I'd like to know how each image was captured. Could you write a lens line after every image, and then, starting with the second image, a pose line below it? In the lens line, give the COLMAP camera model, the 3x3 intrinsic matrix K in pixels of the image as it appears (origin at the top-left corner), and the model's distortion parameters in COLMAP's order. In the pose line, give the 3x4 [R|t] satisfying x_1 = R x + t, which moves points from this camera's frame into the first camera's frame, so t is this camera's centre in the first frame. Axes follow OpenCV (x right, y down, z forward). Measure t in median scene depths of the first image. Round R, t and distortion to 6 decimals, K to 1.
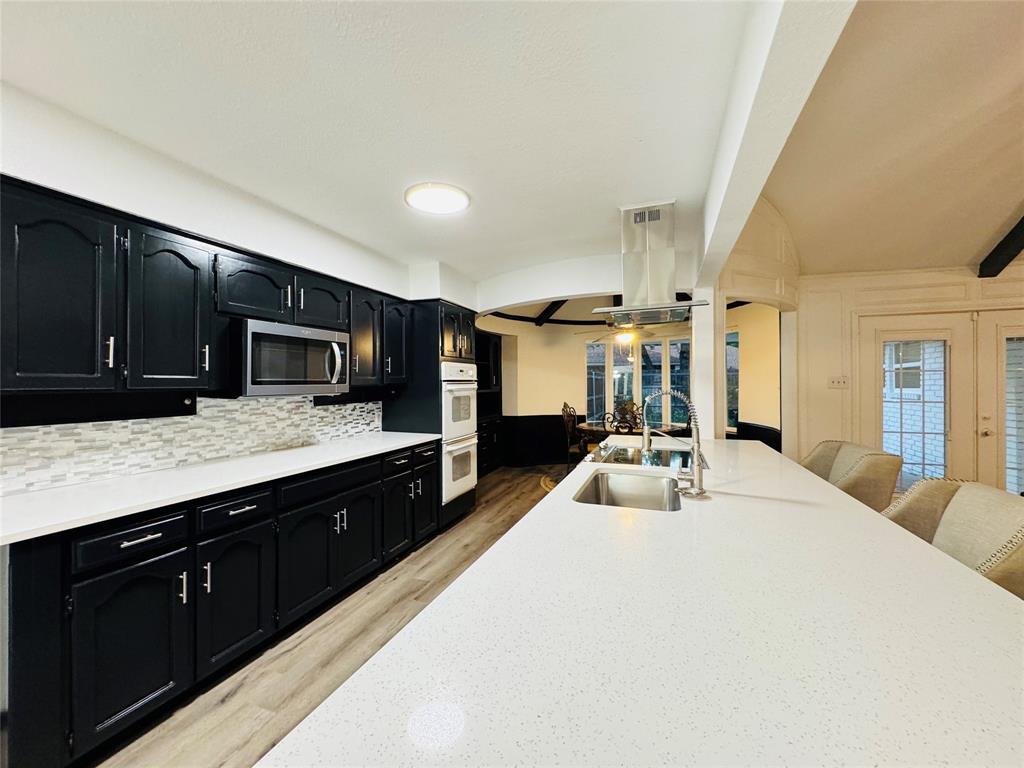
lens RADIAL K [[409.4, 0, 512.0], [0, 409.4, 384.0], [0, 0, 1]] dist [-0.003906, 0.000465]
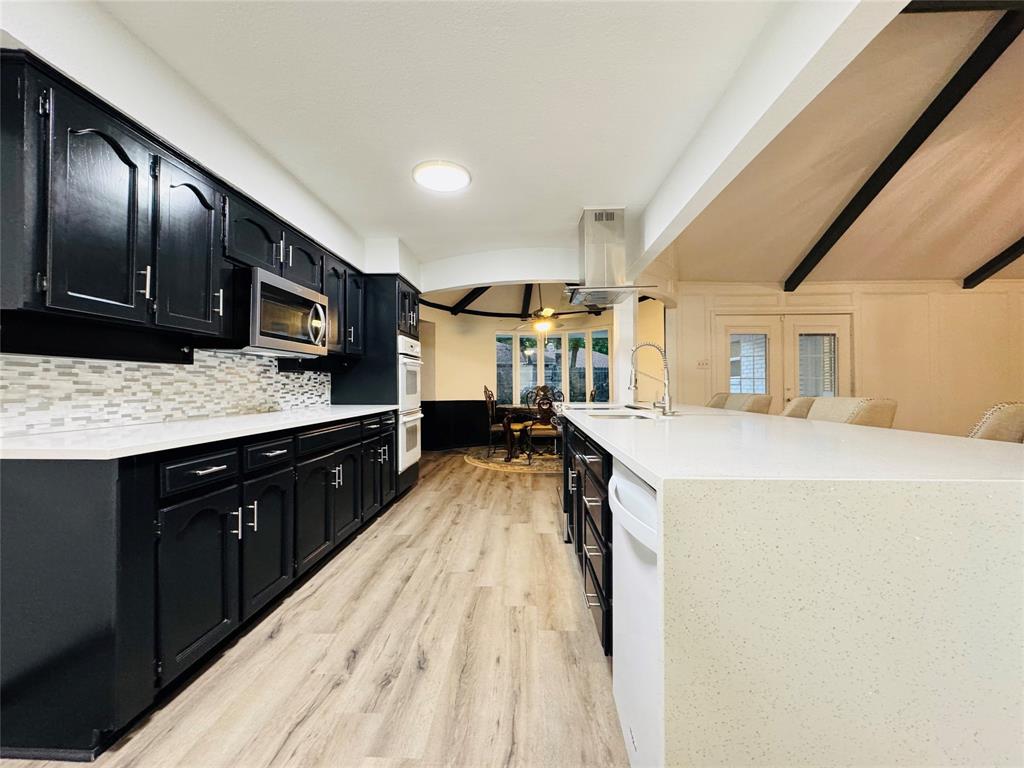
lens RADIAL K [[409.4, 0, 512.0], [0, 409.4, 384.0], [0, 0, 1]] dist [-0.003906, 0.000465]
pose [[0.950564, 0.001600, 0.310524, -0.314188], [0.000216, 0.999983, -0.005816, 0.107440], [-0.310528, 0.005595, 0.950548, -0.103182]]
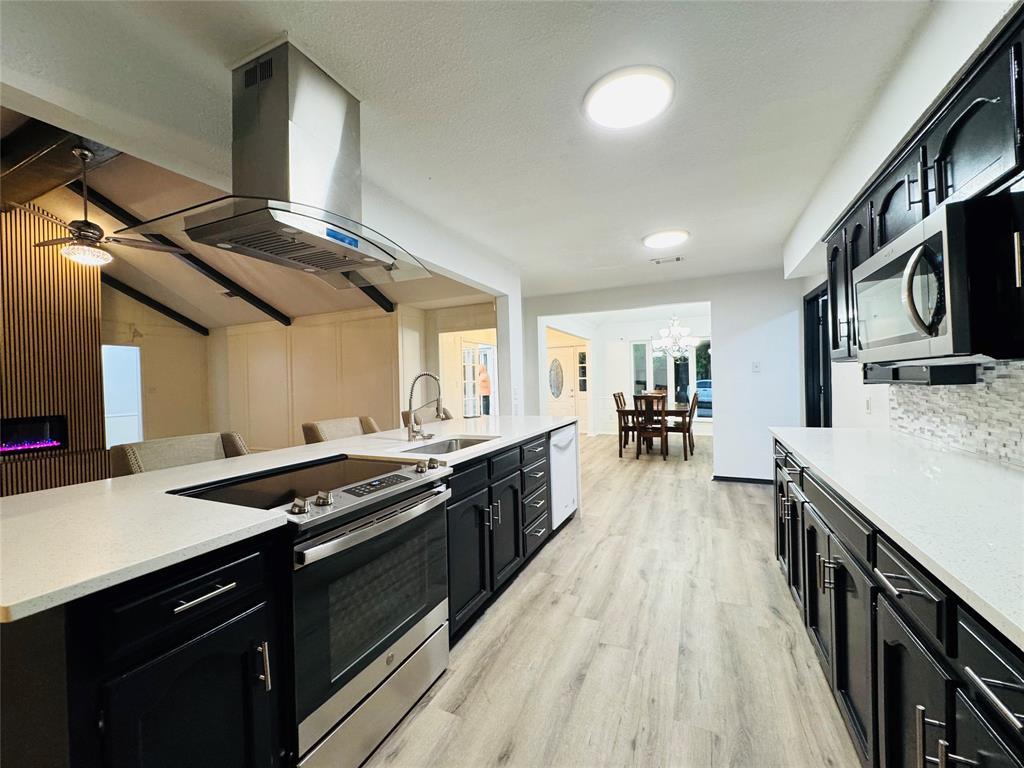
lens RADIAL K [[409.4, 0, 512.0], [0, 409.4, 384.0], [0, 0, 1]] dist [-0.003906, 0.000465]
pose [[-0.996322, 0.027906, 0.081020, -0.017764], [0.028683, 0.999553, 0.008437, 0.036208], [-0.080748, 0.010730, -0.996677, 1.589724]]
